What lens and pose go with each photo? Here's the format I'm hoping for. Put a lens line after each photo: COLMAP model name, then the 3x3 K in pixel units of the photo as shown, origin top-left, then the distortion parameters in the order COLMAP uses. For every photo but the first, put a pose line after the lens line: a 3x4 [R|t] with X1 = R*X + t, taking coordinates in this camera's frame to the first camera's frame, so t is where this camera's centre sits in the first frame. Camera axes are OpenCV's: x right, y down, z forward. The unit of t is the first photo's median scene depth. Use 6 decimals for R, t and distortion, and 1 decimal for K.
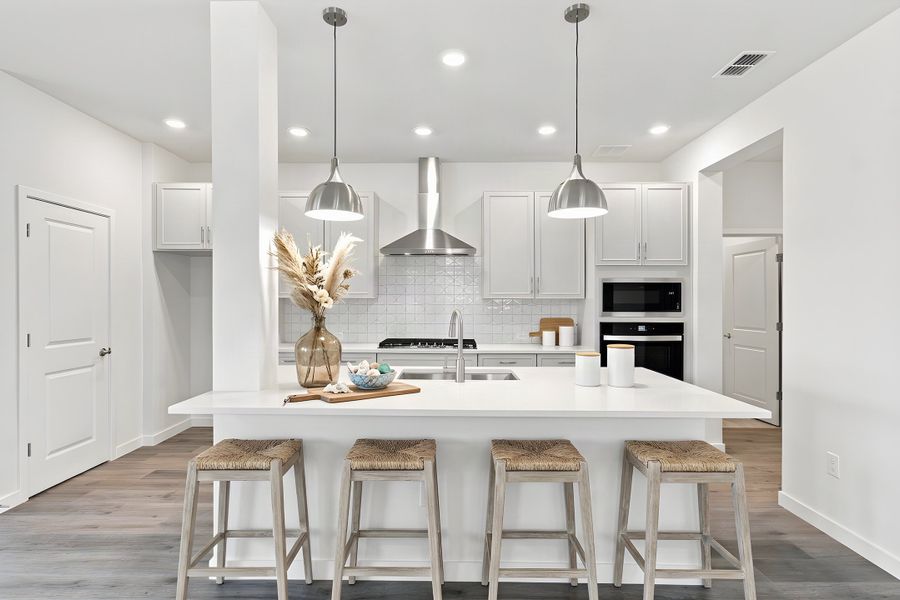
lens RADIAL K [[446.0, 0, 450.0], [0, 446.0, 300.0], [0, 0, 1]] dist [0.000353, 0.000526]
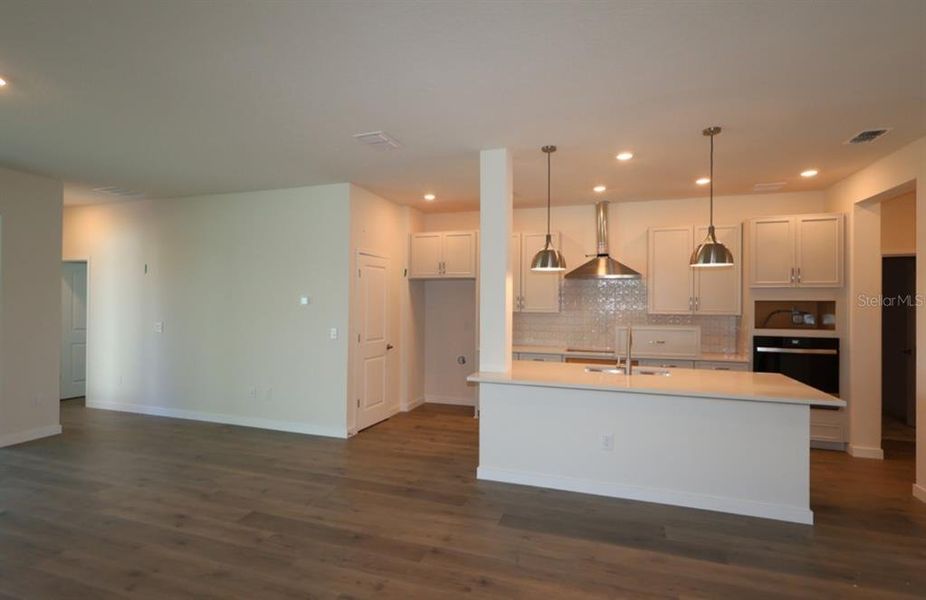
lens RADIAL K [[462.3, 0, 468.1], [0, 462.3, 299.7], [0, 0, 1]] dist [0.002289, 0.000108]
pose [[0.952018, 0.003011, -0.306028, -0.009418], [-0.004380, 0.999983, -0.003788, -0.038216], [0.306012, 0.004947, 0.952015, -0.403136]]
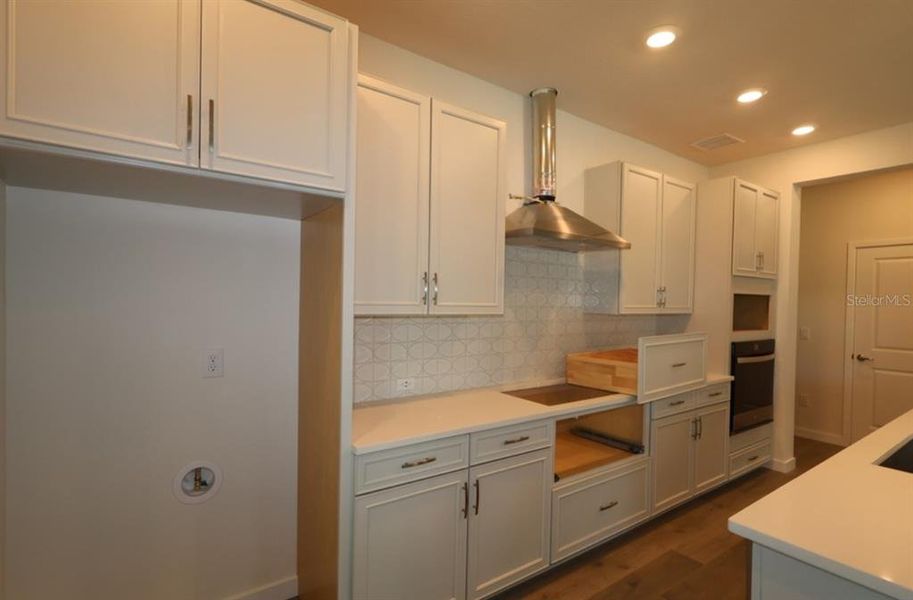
lens RADIAL K [[437.0, 0, 456.5], [0, 437.0, 300.0], [0, 0, 1]] dist [0.001077, 0.000165]
pose [[0.810420, 0.012010, 0.585726, -0.584470], [-0.019895, 0.999777, 0.007028, -0.026289], [-0.585511, -0.017348, 0.810479, 0.651619]]
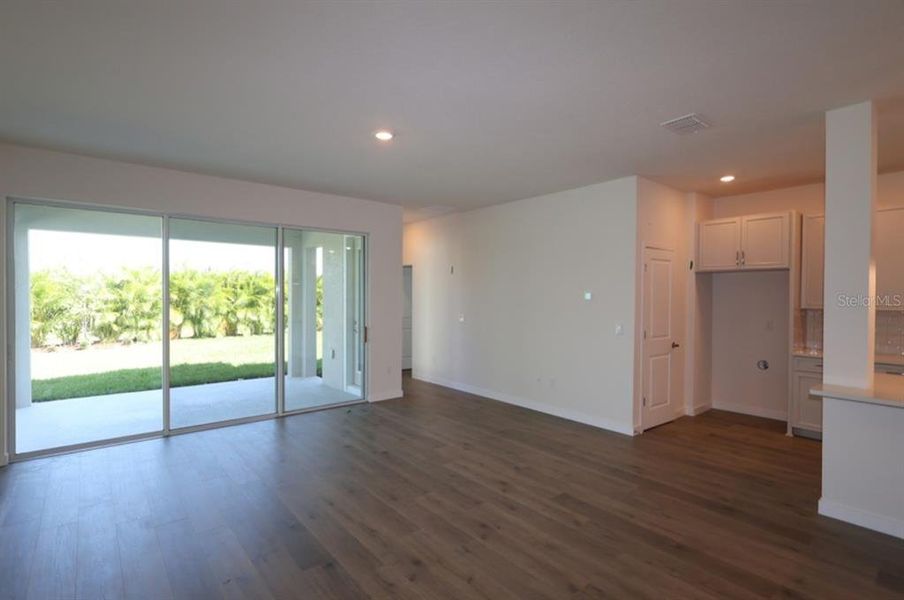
lens RADIAL K [[448.0, 0, 452.0], [0, 448.0, 300.0], [0, 0, 1]] dist [0.000353, 0.000526]
pose [[0.647240, 0.010075, -0.762219, -0.110226], [-0.000519, 0.999918, 0.012777, -0.043797], [0.762286, -0.007874, 0.647193, -0.449769]]
